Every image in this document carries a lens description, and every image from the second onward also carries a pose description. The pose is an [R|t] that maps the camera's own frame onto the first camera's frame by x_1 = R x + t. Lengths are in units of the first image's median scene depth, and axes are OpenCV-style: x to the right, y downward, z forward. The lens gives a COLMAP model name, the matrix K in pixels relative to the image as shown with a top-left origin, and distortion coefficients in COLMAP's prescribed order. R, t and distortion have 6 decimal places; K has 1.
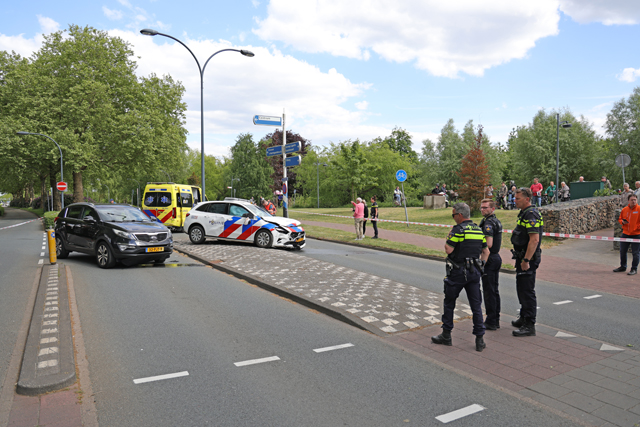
lens RADIAL K [[449.8, 0, 320.0], [0, 449.8, 213.5], [0, 0, 1]] dist [-0.088712, 0.086155]
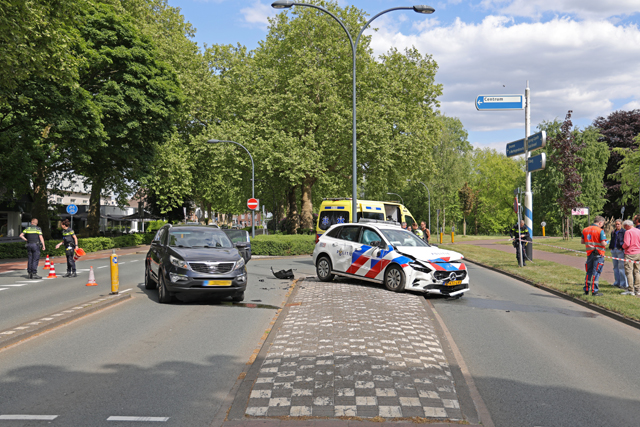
lens RADIAL K [[660.1, 0, 328.3], [0, 660.1, 212.8], [0, 0, 1]] dist [0.064036, 0.003924]
pose [[0.853868, -0.000530, -0.520489, 0.205954], [-0.023250, 0.998963, -0.039158, -0.001448], [0.519970, 0.045537, 0.852970, 0.047889]]
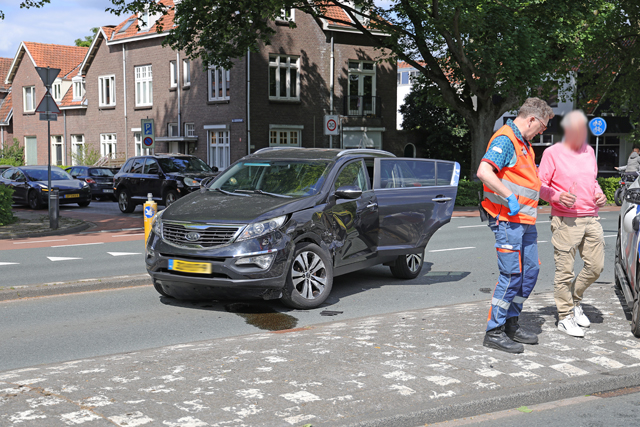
lens RADIAL K [[1051.8, 0, 320.0], [0, 1051.8, 213.5], [0, 0, 1]] dist [0.239220, -0.035048]
pose [[0.163405, 0.061700, -0.984628, 0.270421], [-0.032642, 0.997834, 0.057110, -0.010009], [0.986019, 0.022809, 0.165065, 0.474091]]
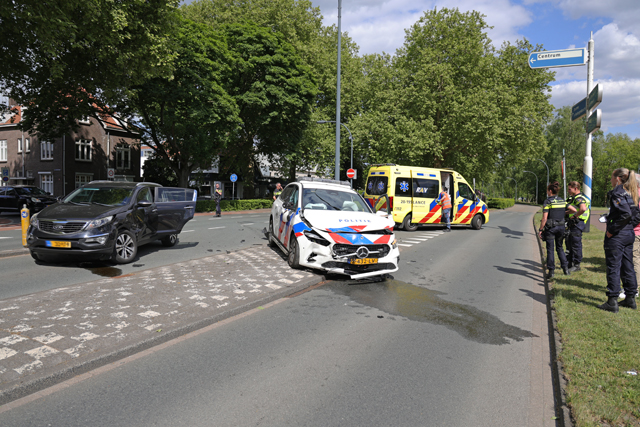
lens RADIAL K [[449.8, 0, 320.0], [0, 449.8, 213.5], [0, 0, 1]] dist [-0.088712, 0.086155]
pose [[0.592968, 0.055645, -0.803301, 0.213203], [-0.048356, 0.998270, 0.033455, -0.004763], [0.803773, 0.019007, 0.594633, 0.454331]]
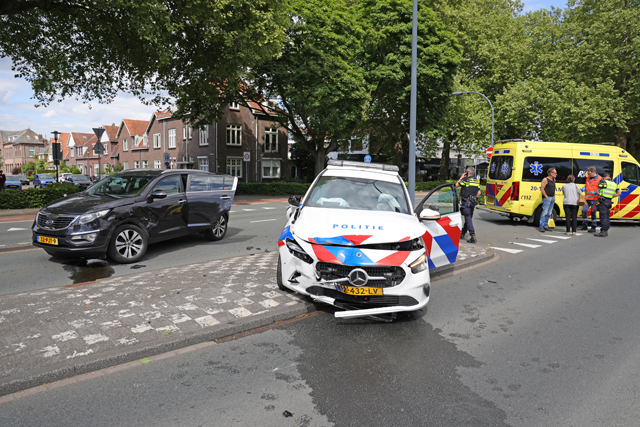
lens RADIAL K [[449.1, 0, 324.9], [0, 449.1, 214.1], [0, 0, 1]] dist [-0.096540, 0.084756]
pose [[0.269246, 0.103391, -0.957506, 0.166239], [-0.041845, 0.994538, 0.095623, -0.016474], [0.962162, 0.014321, 0.272102, 0.601191]]
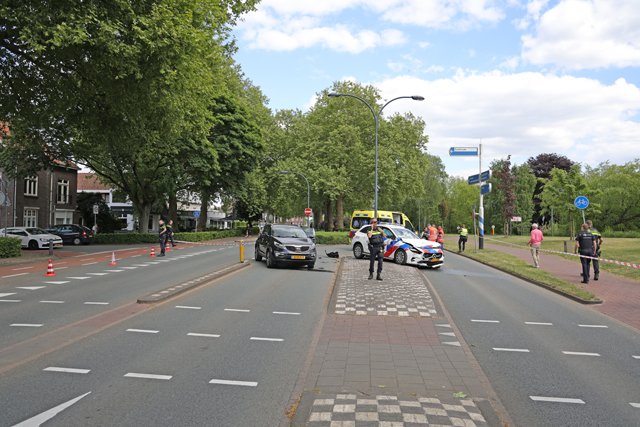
lens RADIAL K [[449.4, 0, 329.6], [0, 449.4, 216.7], [0, 0, 1]] dist [-0.067232, 0.000062]
pose [[0.829722, 0.009195, -0.558102, 0.247549], [-0.037673, 0.998507, -0.039557, 0.002484], [0.556905, 0.053847, 0.828829, -0.062715]]
